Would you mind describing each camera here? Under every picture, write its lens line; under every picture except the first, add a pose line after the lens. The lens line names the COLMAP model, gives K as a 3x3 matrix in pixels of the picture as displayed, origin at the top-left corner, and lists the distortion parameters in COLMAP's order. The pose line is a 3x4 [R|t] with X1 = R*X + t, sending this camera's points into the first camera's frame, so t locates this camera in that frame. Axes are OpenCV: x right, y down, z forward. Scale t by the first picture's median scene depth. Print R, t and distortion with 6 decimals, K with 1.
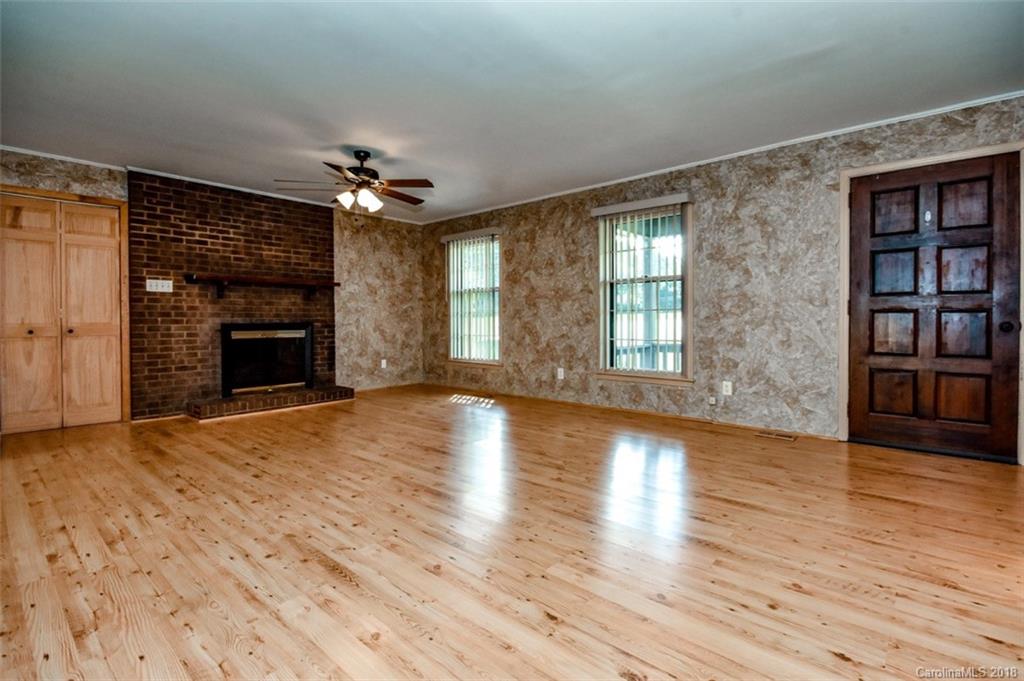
lens RADIAL K [[479.7, 0, 536.9], [0, 479.7, 339.6], [0, 0, 1]] dist [0.001270, -0.000484]
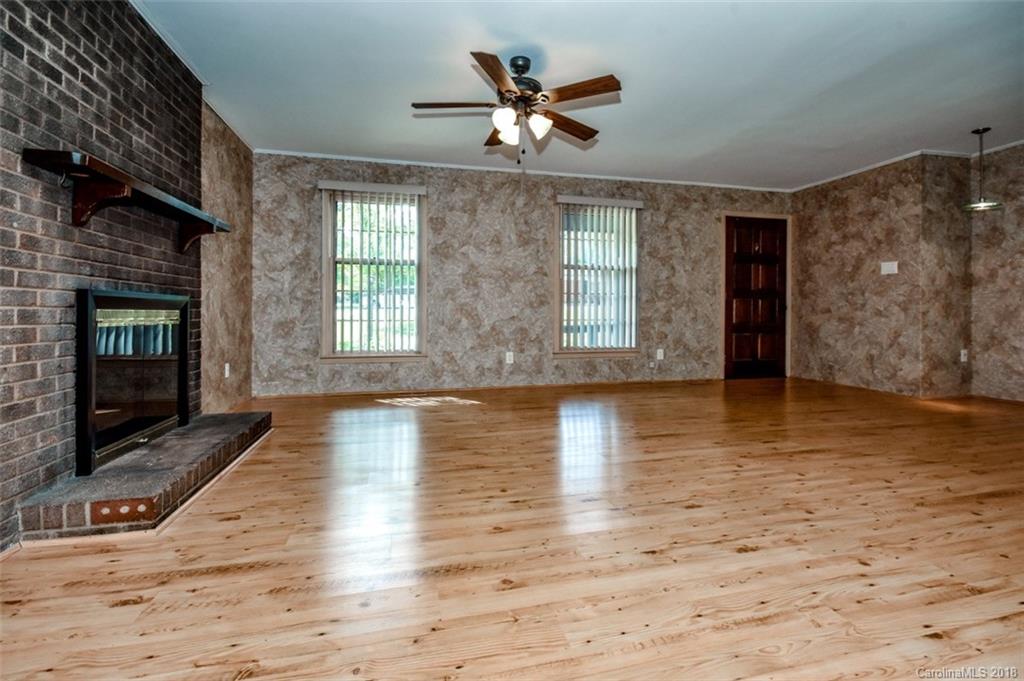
lens RADIAL K [[470.8, 0, 522.3], [0, 470.8, 324.6], [0, 0, 1]] dist [0.001138, 0.000212]
pose [[0.578145, -0.017301, 0.815751, -0.764666], [0.031412, 0.999506, -0.001065, 0.007256], [-0.815329, 0.026240, 0.578403, 0.475764]]
